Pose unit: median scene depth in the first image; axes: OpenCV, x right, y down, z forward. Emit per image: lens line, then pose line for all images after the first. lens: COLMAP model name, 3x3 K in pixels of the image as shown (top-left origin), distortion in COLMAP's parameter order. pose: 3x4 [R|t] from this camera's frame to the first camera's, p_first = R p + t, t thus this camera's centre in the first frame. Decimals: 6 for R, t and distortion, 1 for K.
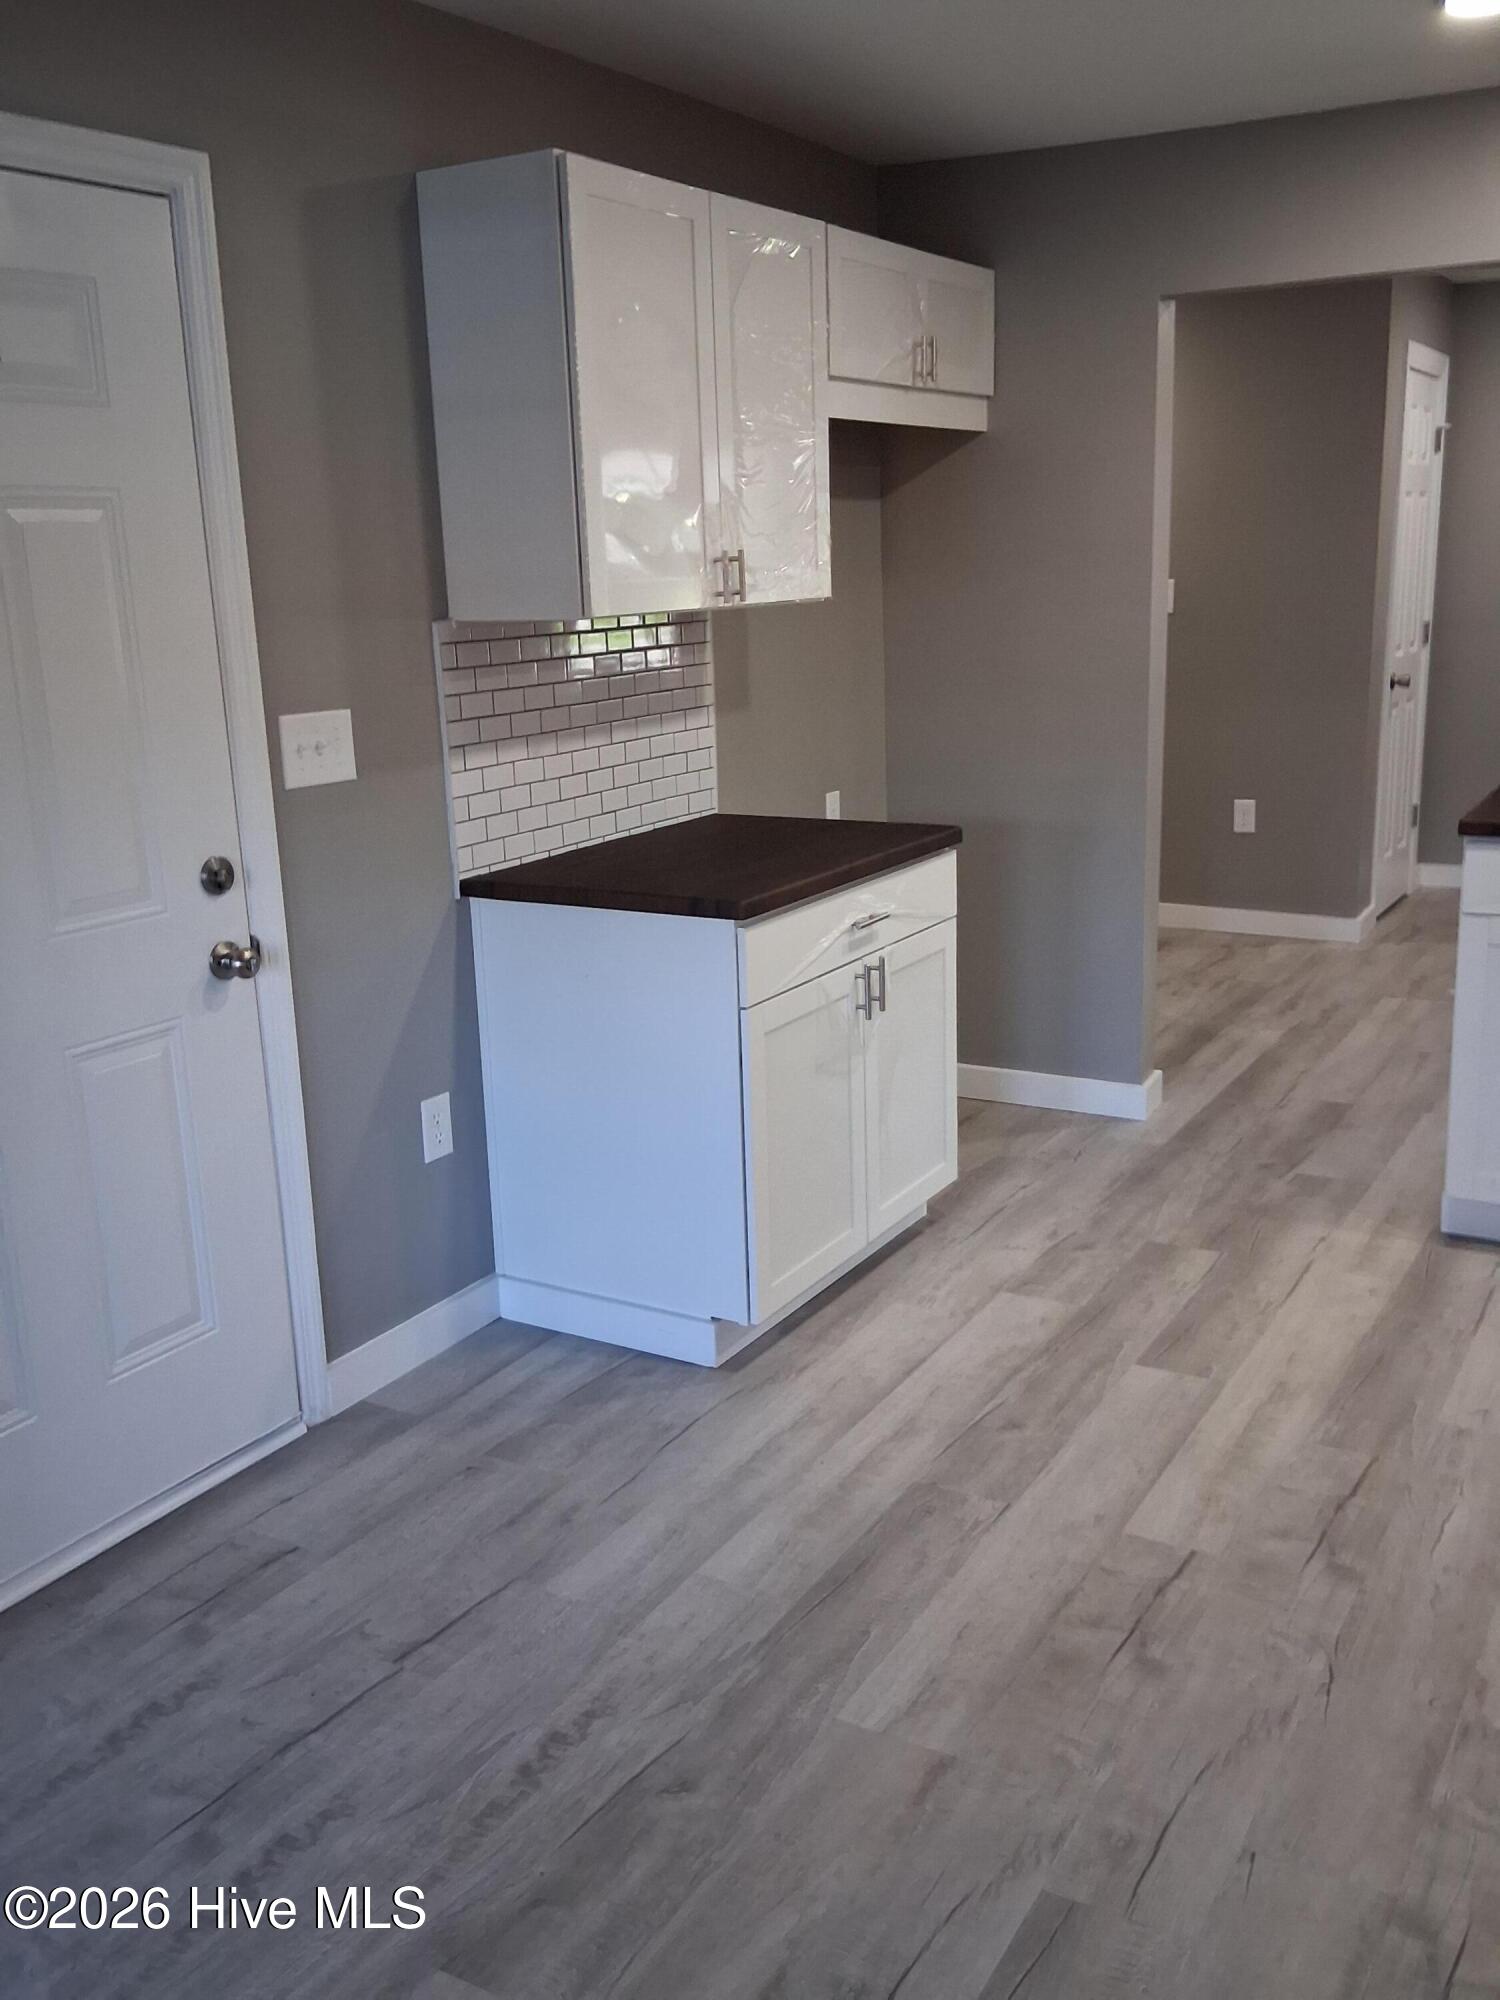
lens RADIAL K [[1815.1, 0, 750.0], [0, 1815.1, 1000.0], [0, 0, 1]] dist [0.138593, -0.253106]
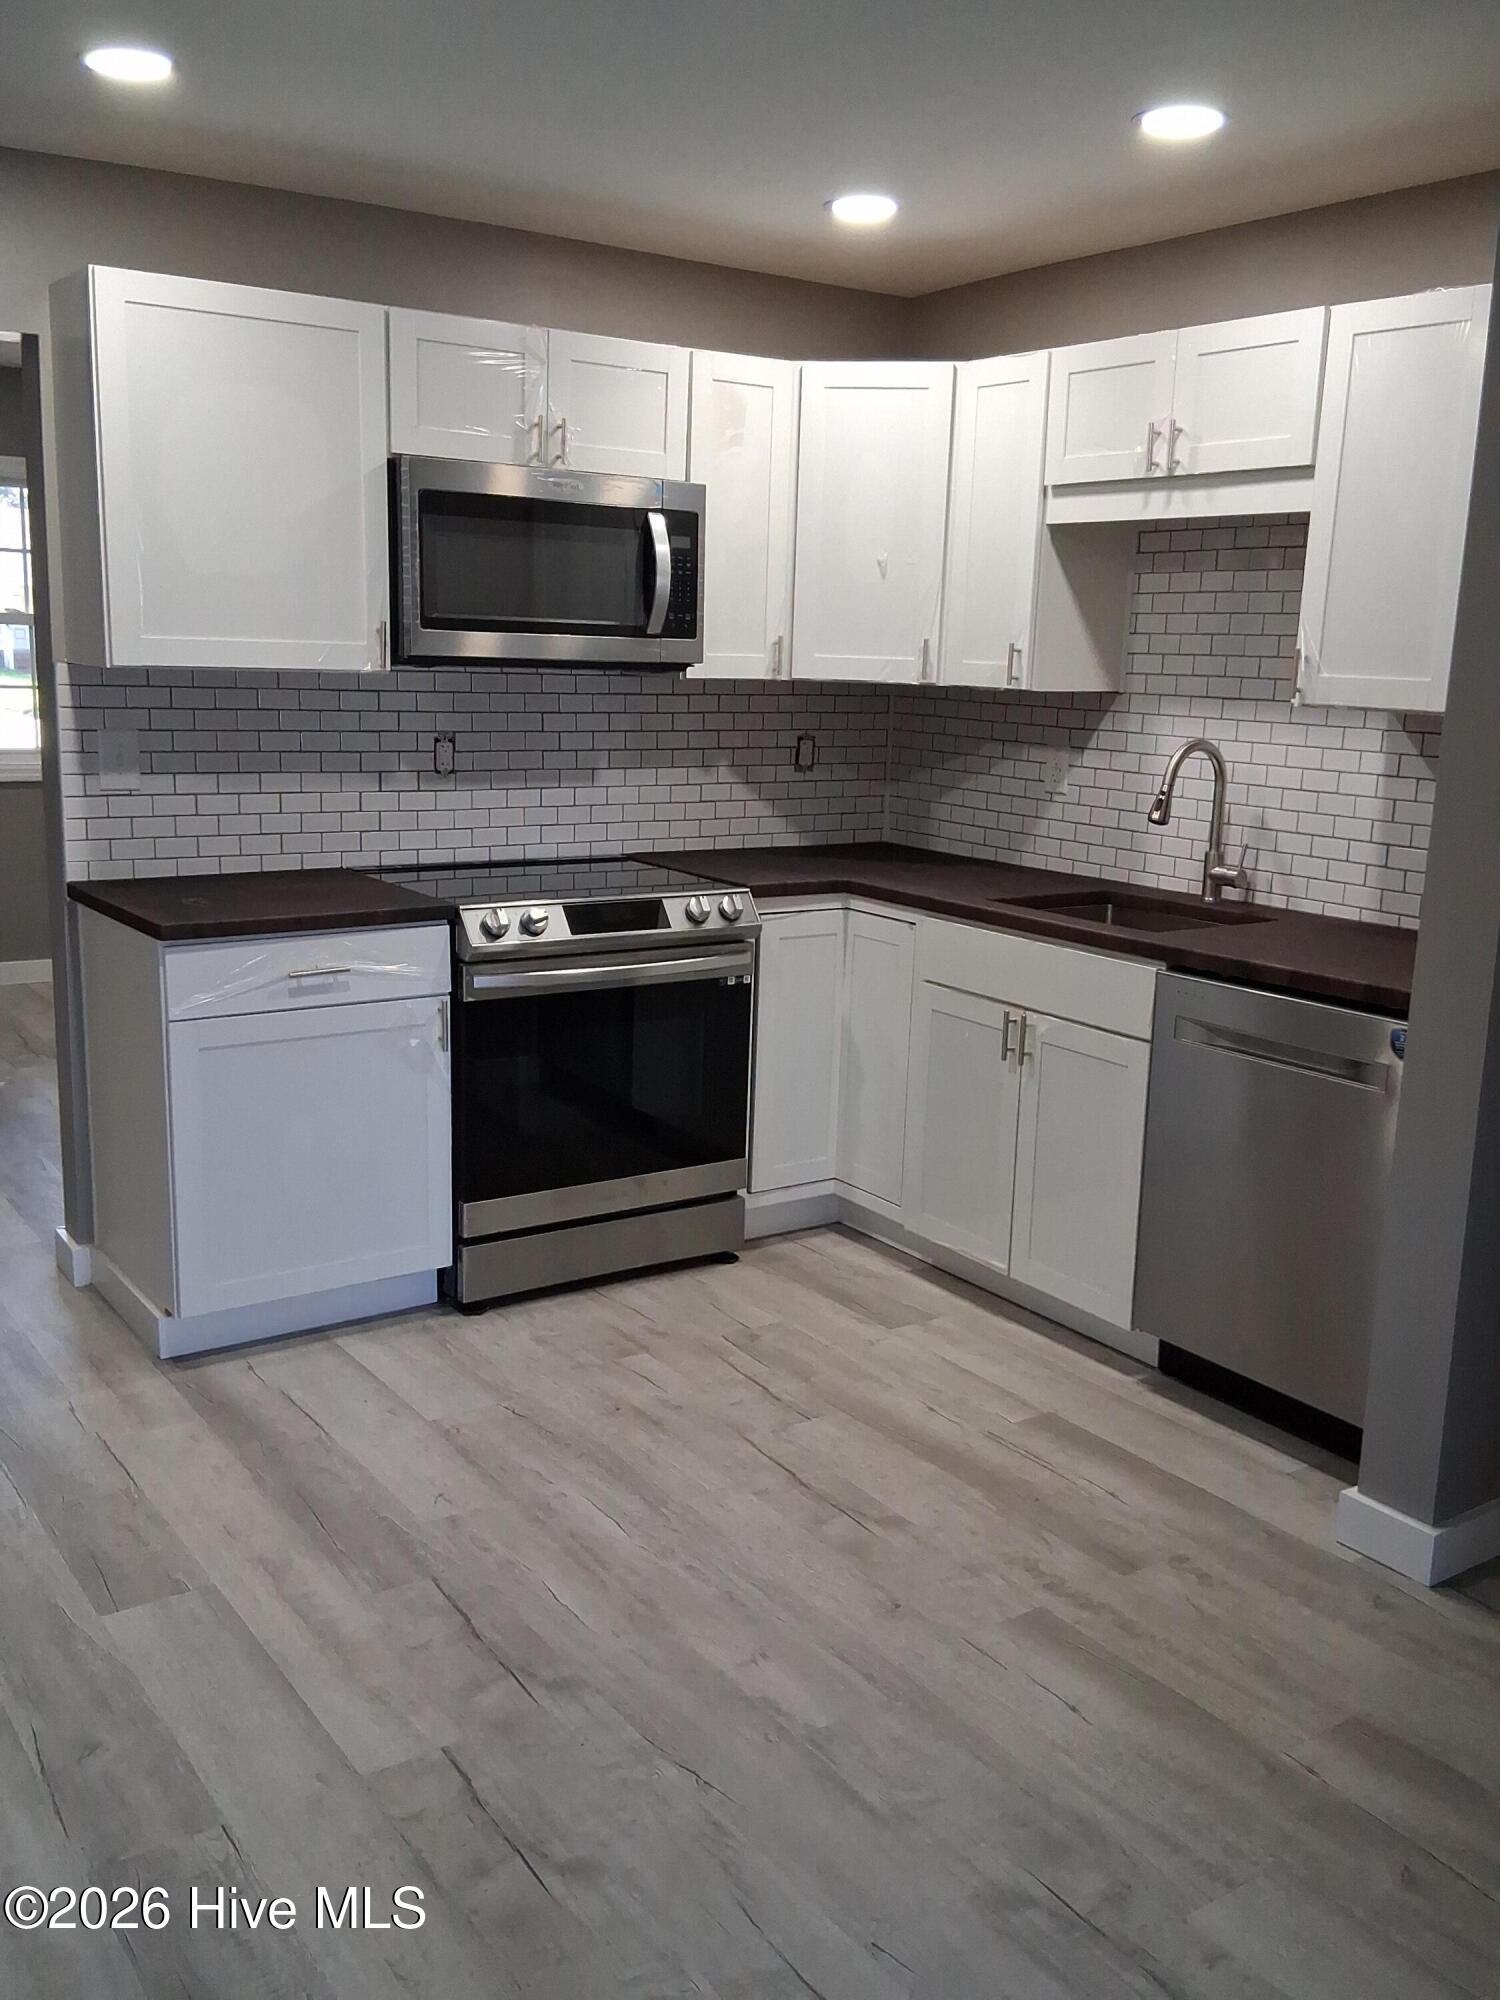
lens RADIAL K [[1815.1, 0, 750.0], [0, 1815.1, 1000.0], [0, 0, 1]] dist [0.138593, -0.253106]
pose [[0.420418, -0.130617, 0.897880, -0.419186], [0.171677, 0.983160, 0.062638, -0.081712], [-0.890941, 0.127811, 0.435762, 0.398531]]
